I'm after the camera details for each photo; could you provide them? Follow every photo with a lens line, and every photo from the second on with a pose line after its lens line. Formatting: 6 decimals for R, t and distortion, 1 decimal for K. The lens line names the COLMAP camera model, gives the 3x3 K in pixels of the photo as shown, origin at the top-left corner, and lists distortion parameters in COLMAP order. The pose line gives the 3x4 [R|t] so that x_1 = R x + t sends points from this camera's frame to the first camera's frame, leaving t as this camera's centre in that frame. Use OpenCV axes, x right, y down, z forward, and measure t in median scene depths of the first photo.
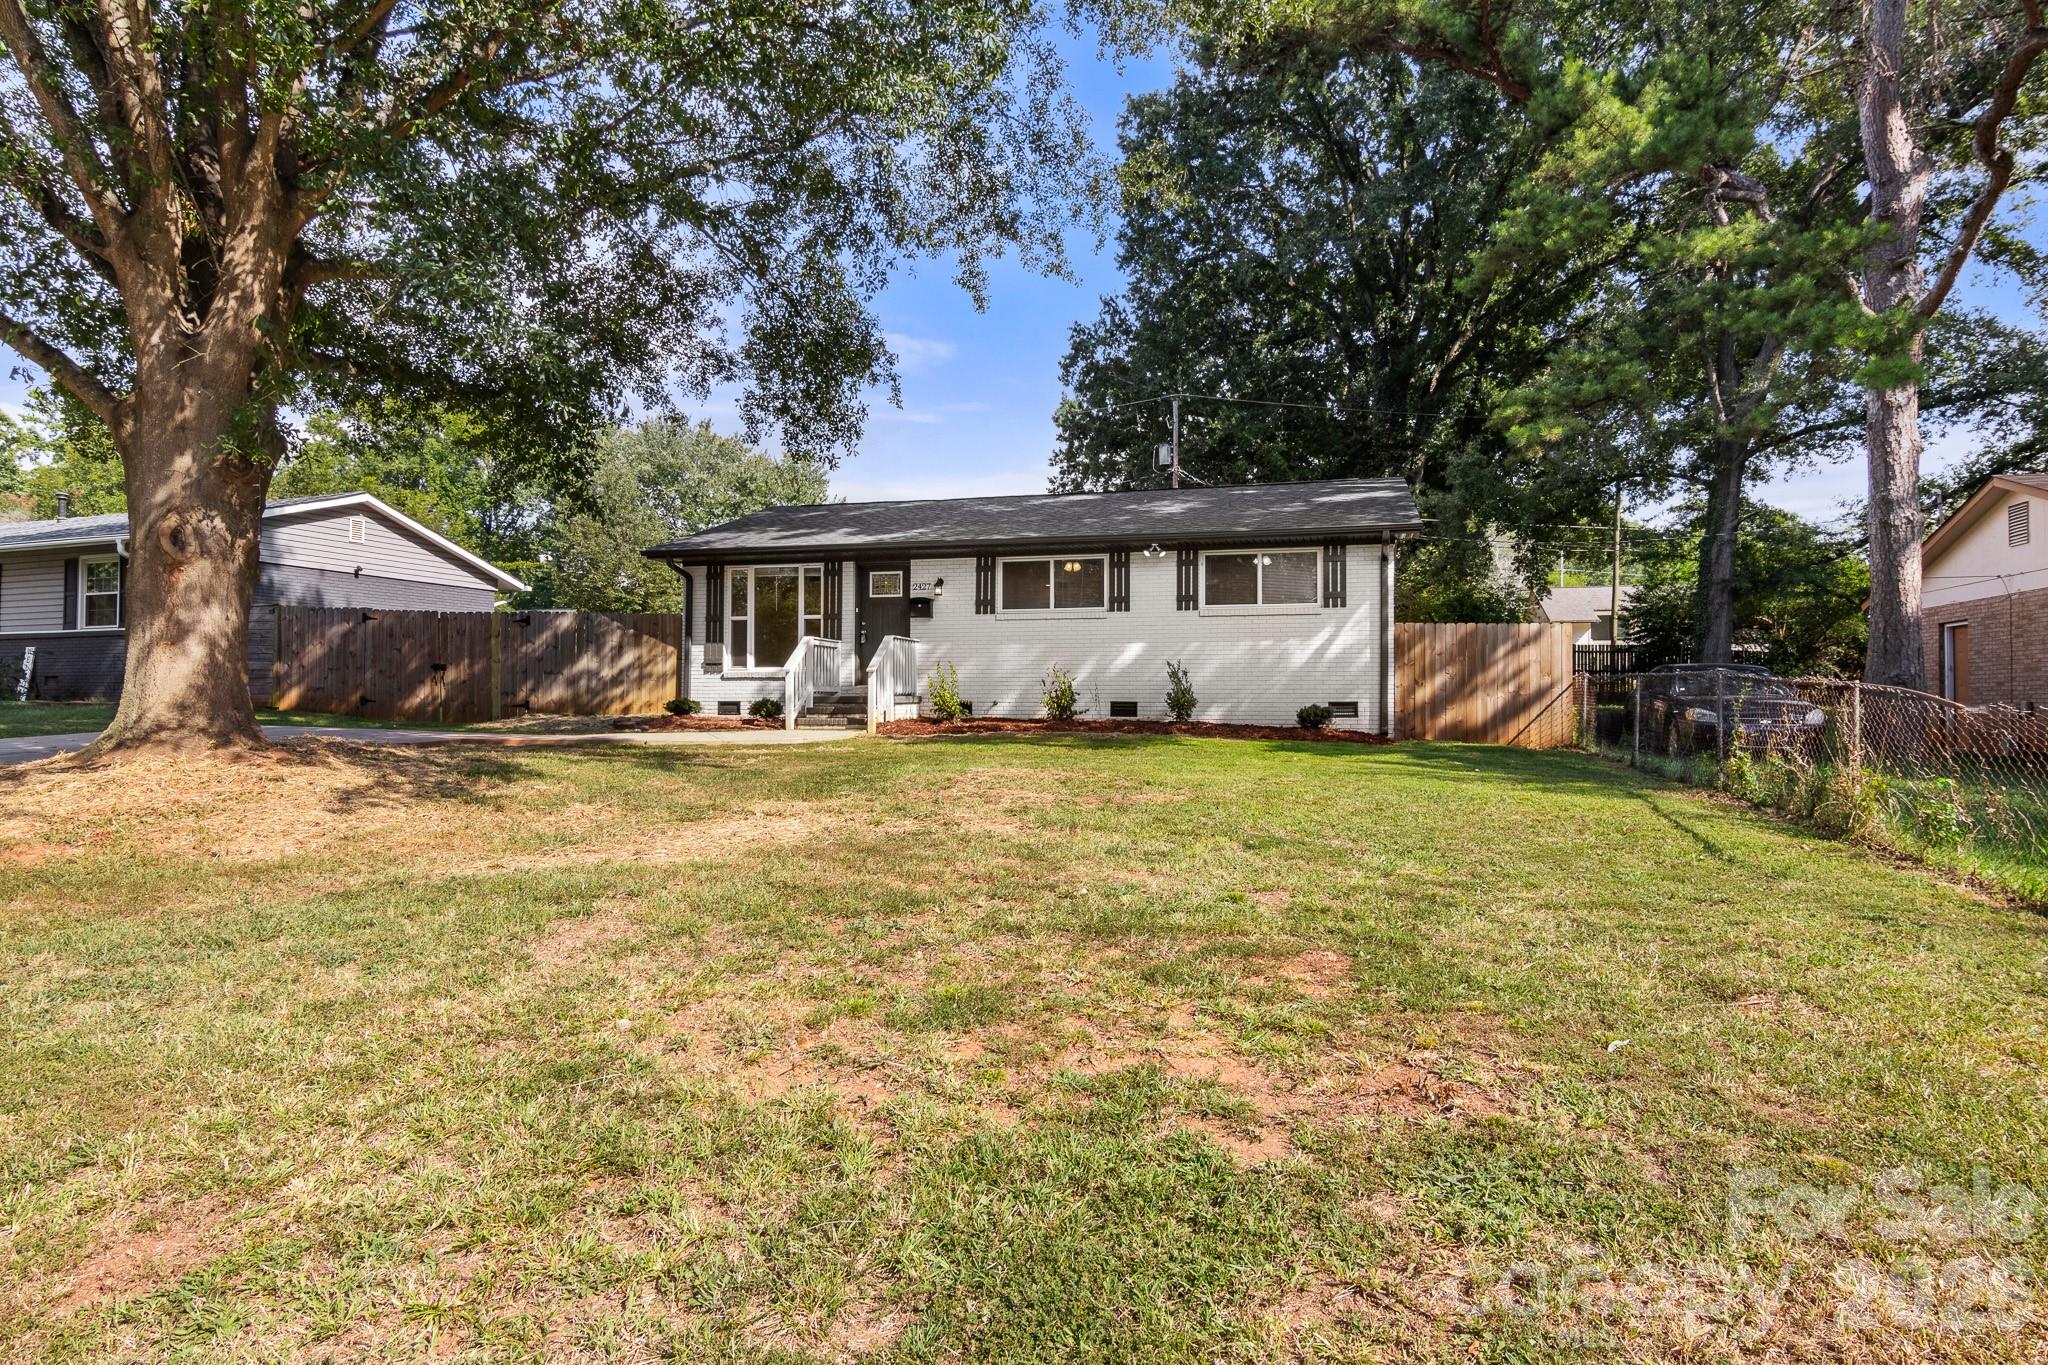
lens RADIAL K [[1151.4, 0, 1042.7], [0, 1151.4, 673.4], [0, 0, 1]] dist [-0.011251, 0.006138]
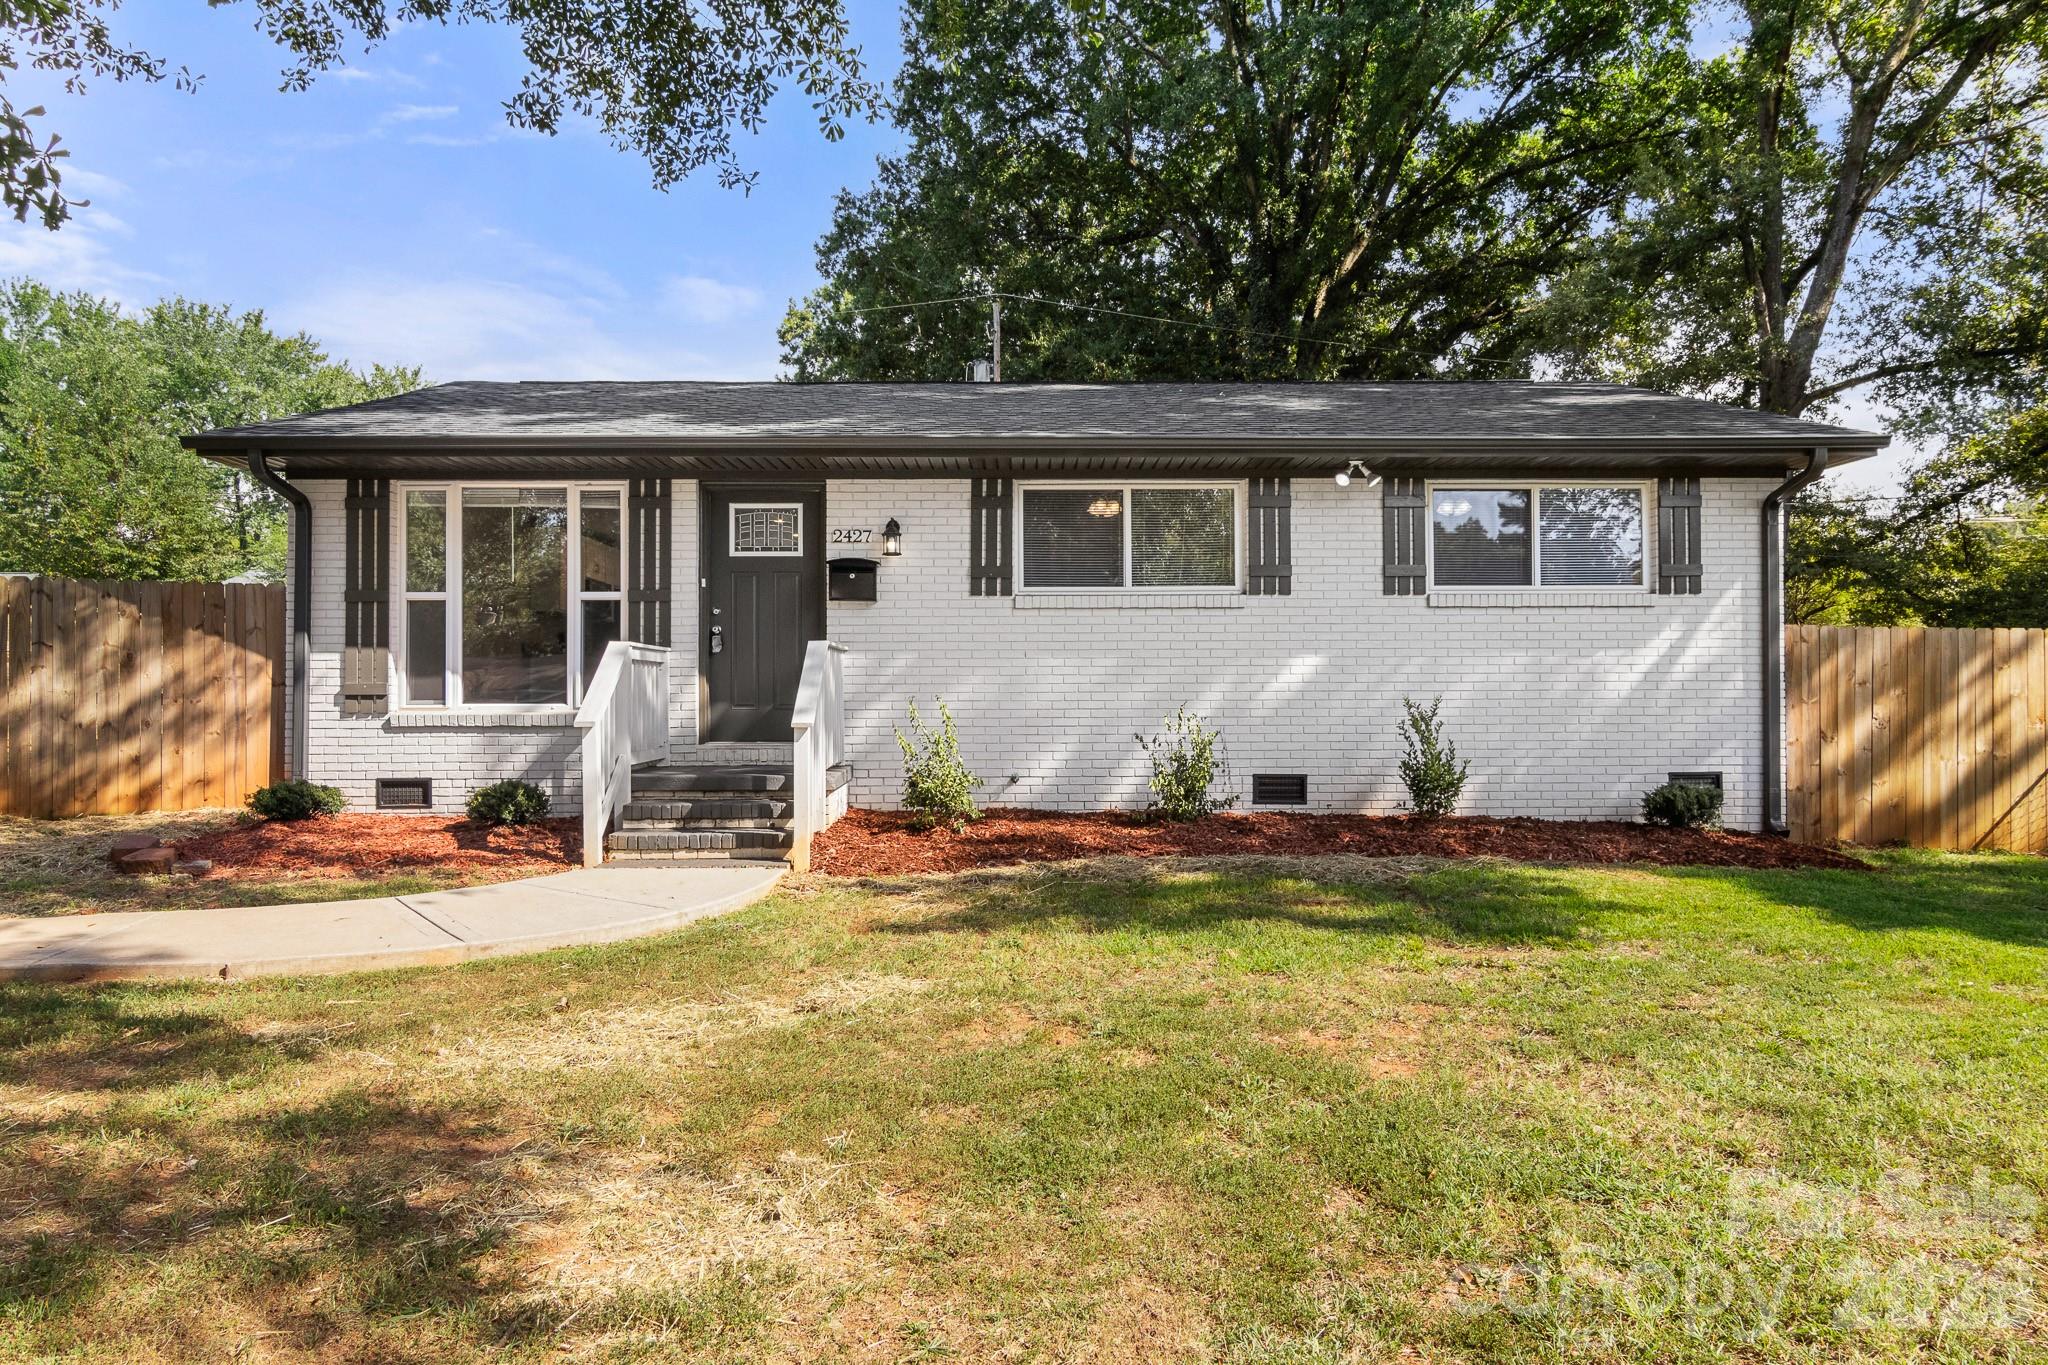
lens RADIAL K [[1324.9, 0, 1046.4], [0, 1324.9, 666.2], [0, 0, 1]] dist [0.003550, 0.000551]
pose [[0.966610, 0.001522, 0.256246, -0.167694], [-0.002269, 0.999994, 0.002617, -0.022831], [-0.256241, -0.003111, 0.966608, 0.445663]]
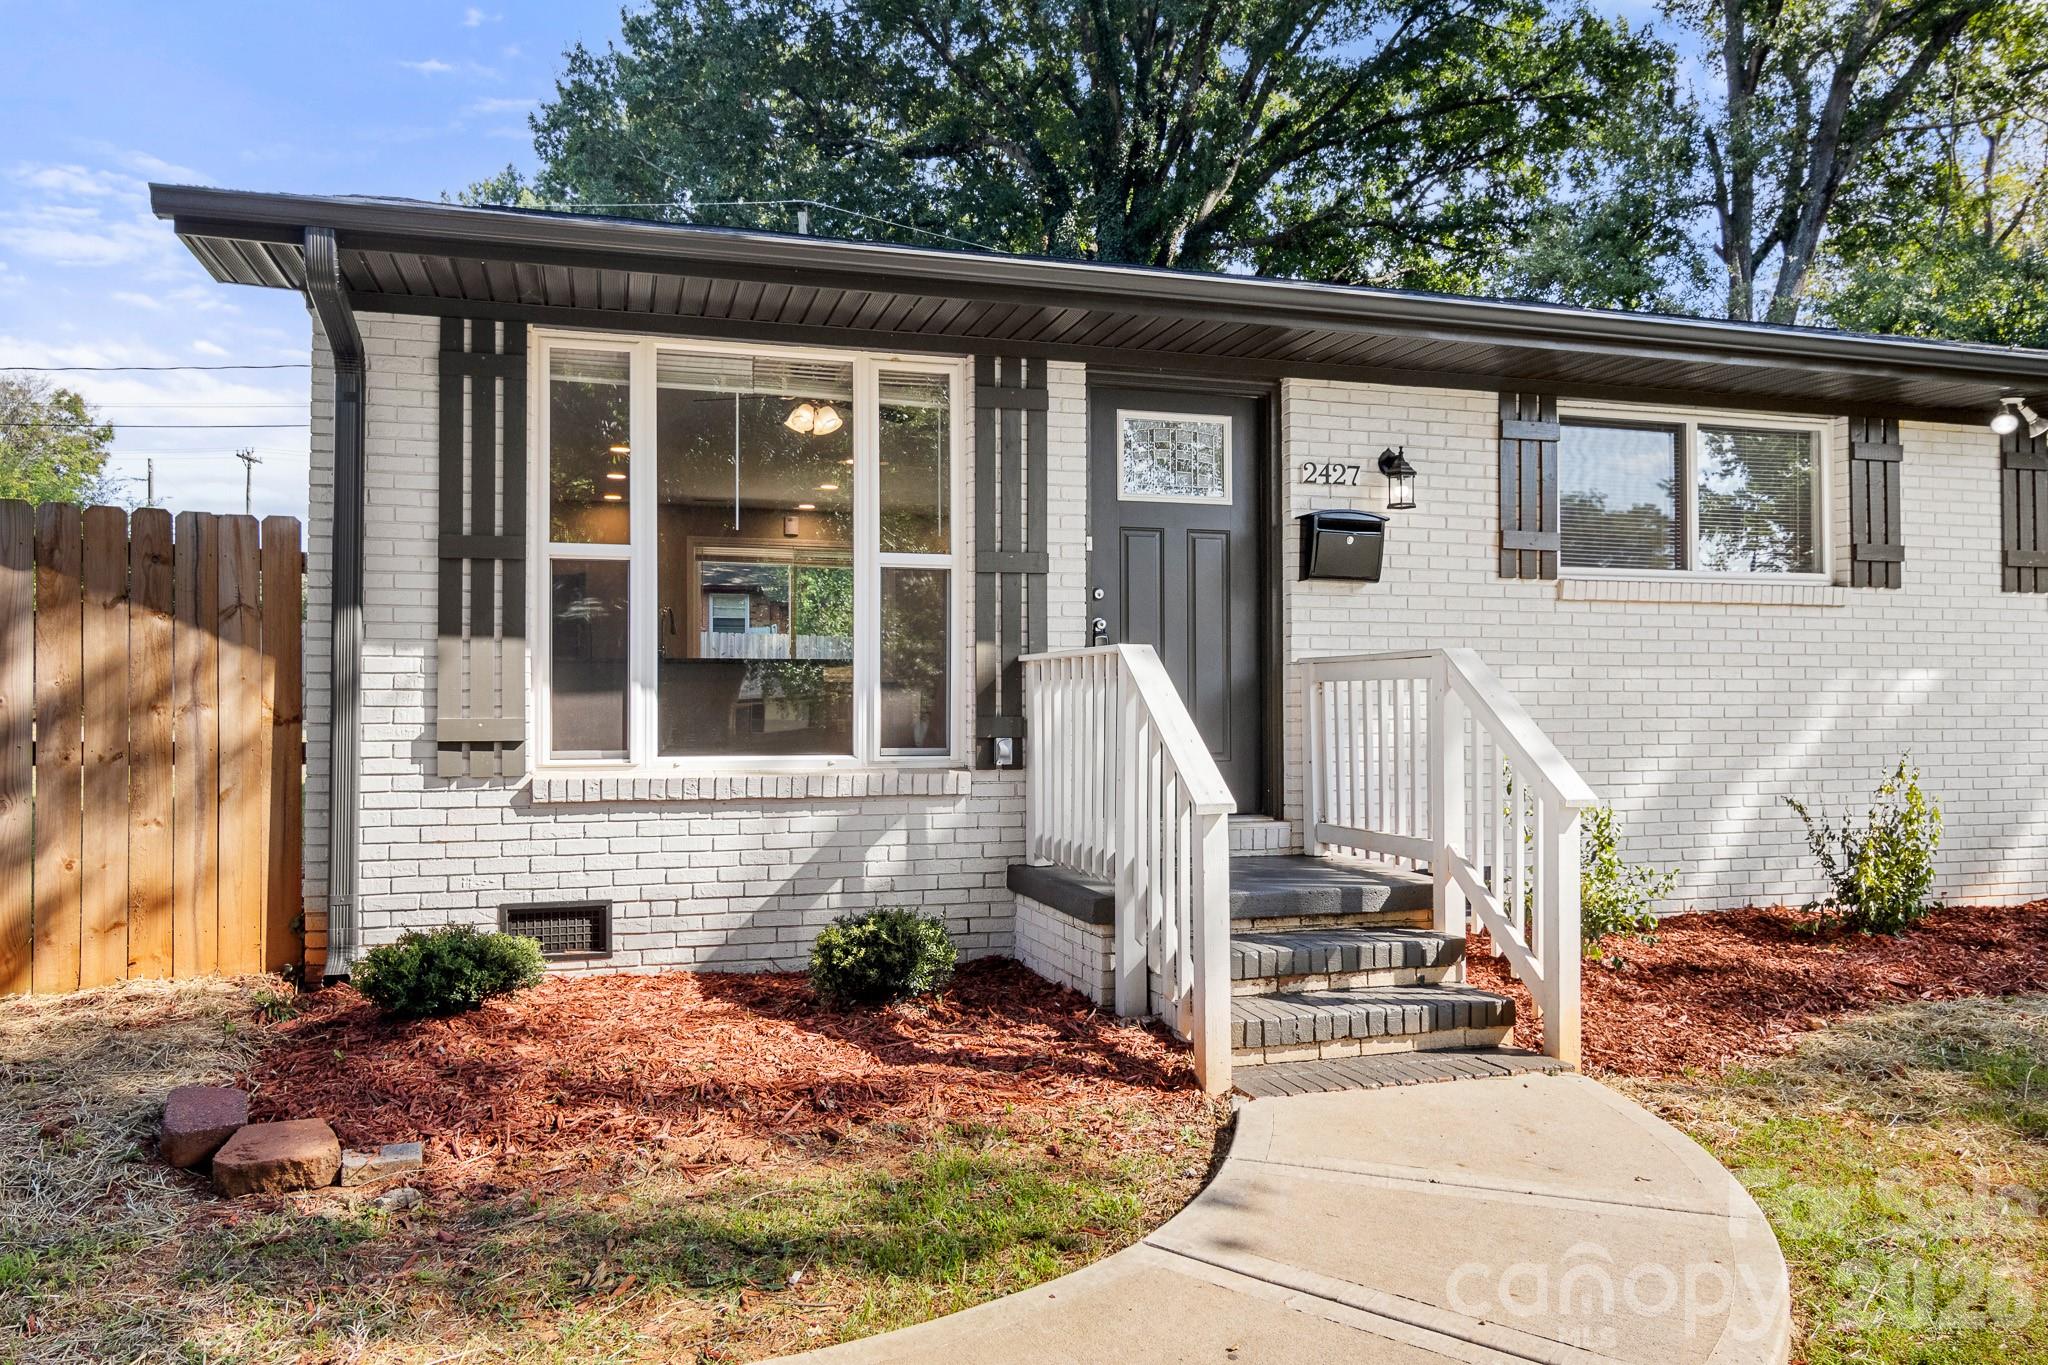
lens RADIAL K [[1473.8, 0, 1024.9], [0, 1473.8, 673.9], [0, 0, 1]] dist [0.006383, -0.000878]
pose [[0.857532, 0.008982, 0.514351, -0.360111], [-0.010934, 0.999940, 0.000767, -0.024560], [-0.514314, -0.006281, 0.857579, 0.719974]]
